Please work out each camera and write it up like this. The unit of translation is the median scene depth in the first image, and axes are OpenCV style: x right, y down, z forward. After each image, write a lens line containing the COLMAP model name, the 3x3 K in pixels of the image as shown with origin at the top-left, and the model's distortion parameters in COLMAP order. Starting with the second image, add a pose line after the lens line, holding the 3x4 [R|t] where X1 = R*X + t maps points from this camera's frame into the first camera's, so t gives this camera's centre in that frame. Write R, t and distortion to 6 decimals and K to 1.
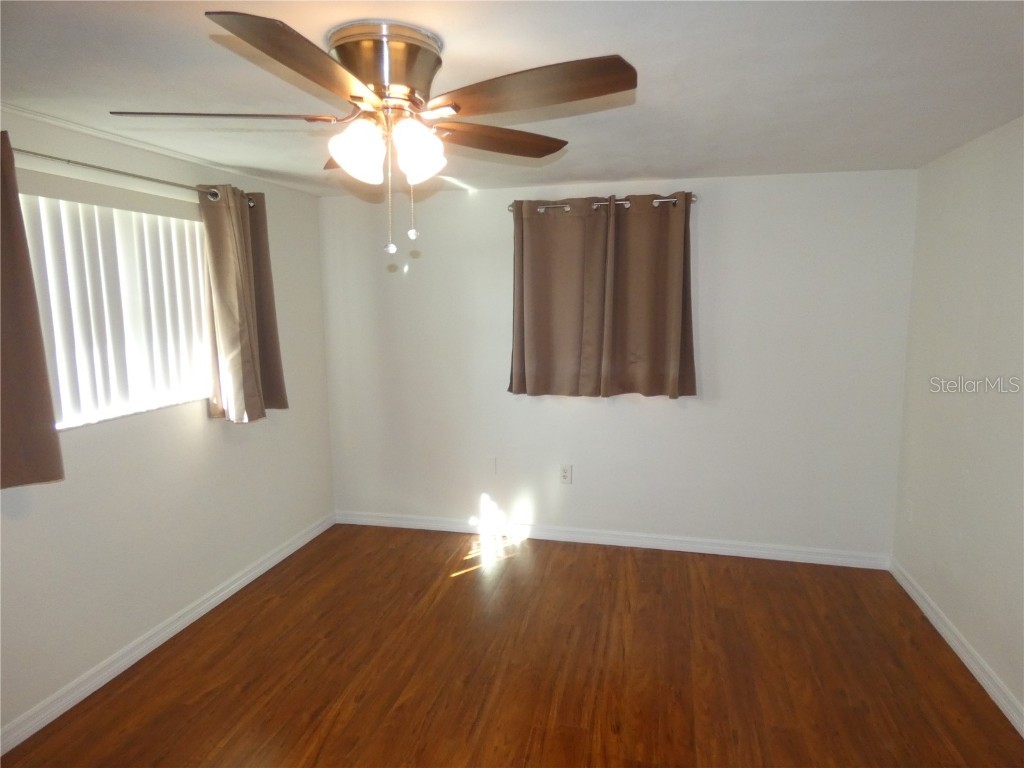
lens RADIAL K [[592.0, 0, 512.0], [0, 592.0, 384.0], [0, 0, 1]] dist [0.001619, 0.000259]
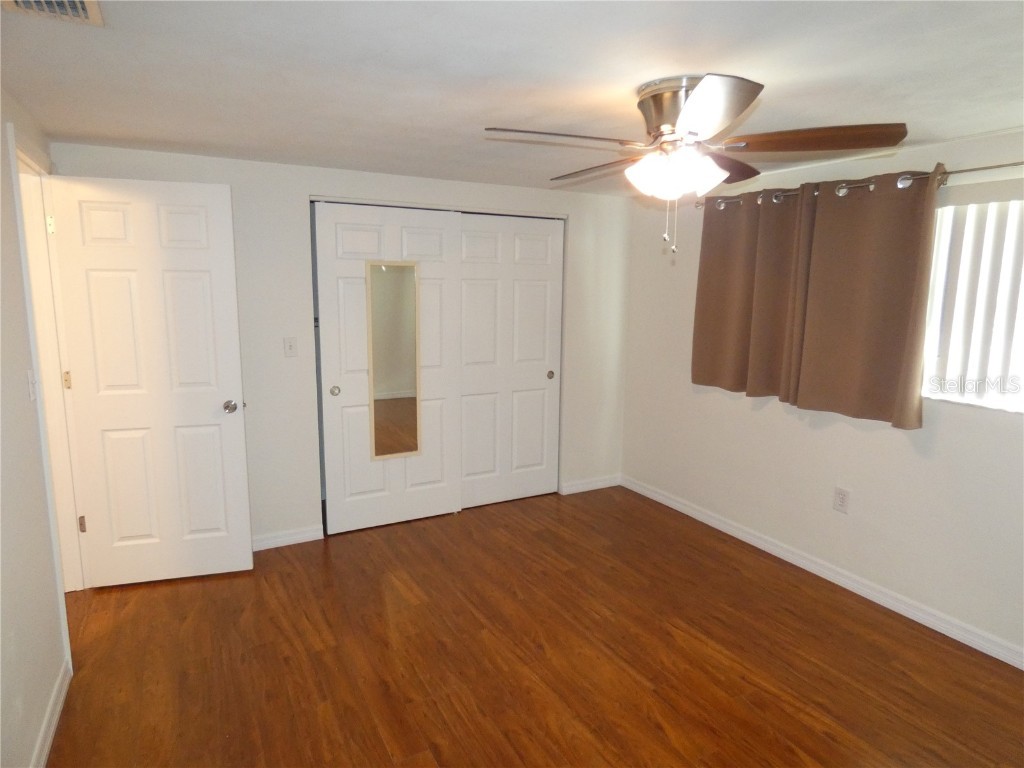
lens RADIAL K [[614.8, 0, 516.7], [0, 614.8, 378.5], [0, 0, 1]] dist [0.003620, 0.000304]
pose [[-0.742460, 0.104522, -0.661686, 0.687136], [-0.095803, 0.961032, 0.259306, -0.194491], [0.663004, 0.255916, -0.703514, 1.265995]]
